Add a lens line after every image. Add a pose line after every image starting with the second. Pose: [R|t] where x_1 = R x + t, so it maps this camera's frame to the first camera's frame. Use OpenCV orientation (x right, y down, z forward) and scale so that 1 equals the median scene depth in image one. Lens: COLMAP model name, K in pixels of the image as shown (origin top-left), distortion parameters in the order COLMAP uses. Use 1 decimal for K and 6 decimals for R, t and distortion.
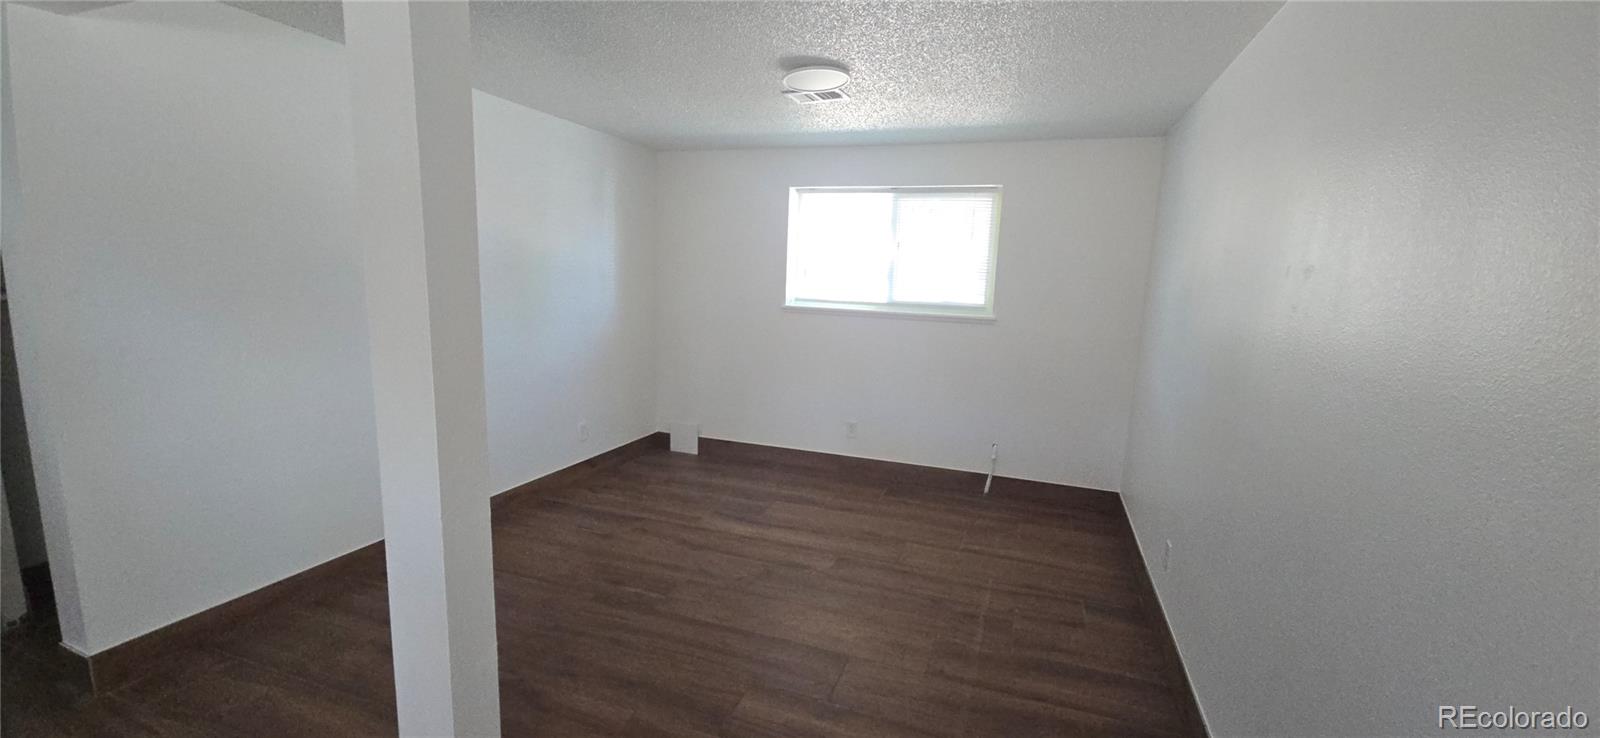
lens RADIAL K [[646.9, 0, 798.9], [0, 646.9, 386.7], [0, 0, 1]] dist [0.003288, 0.000705]
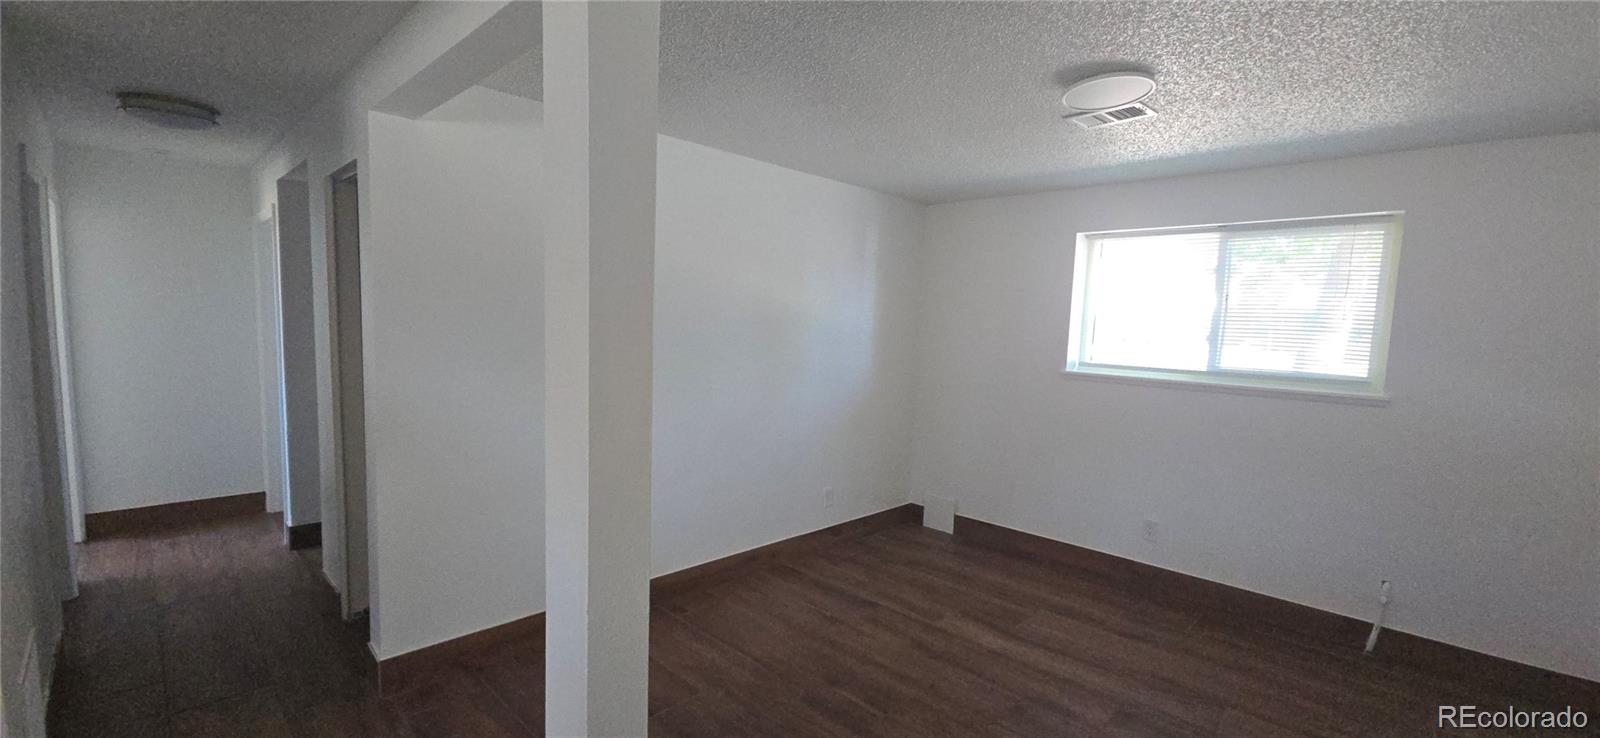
lens RADIAL K [[646.9, 0, 798.9], [0, 646.9, 386.7], [0, 0, 1]] dist [0.003288, 0.000705]
pose [[0.906588, 0.038408, -0.420265, 0.024331], [-0.076236, 0.994371, -0.073579, -0.021335], [0.415074, 0.098745, 0.904413, 0.120865]]
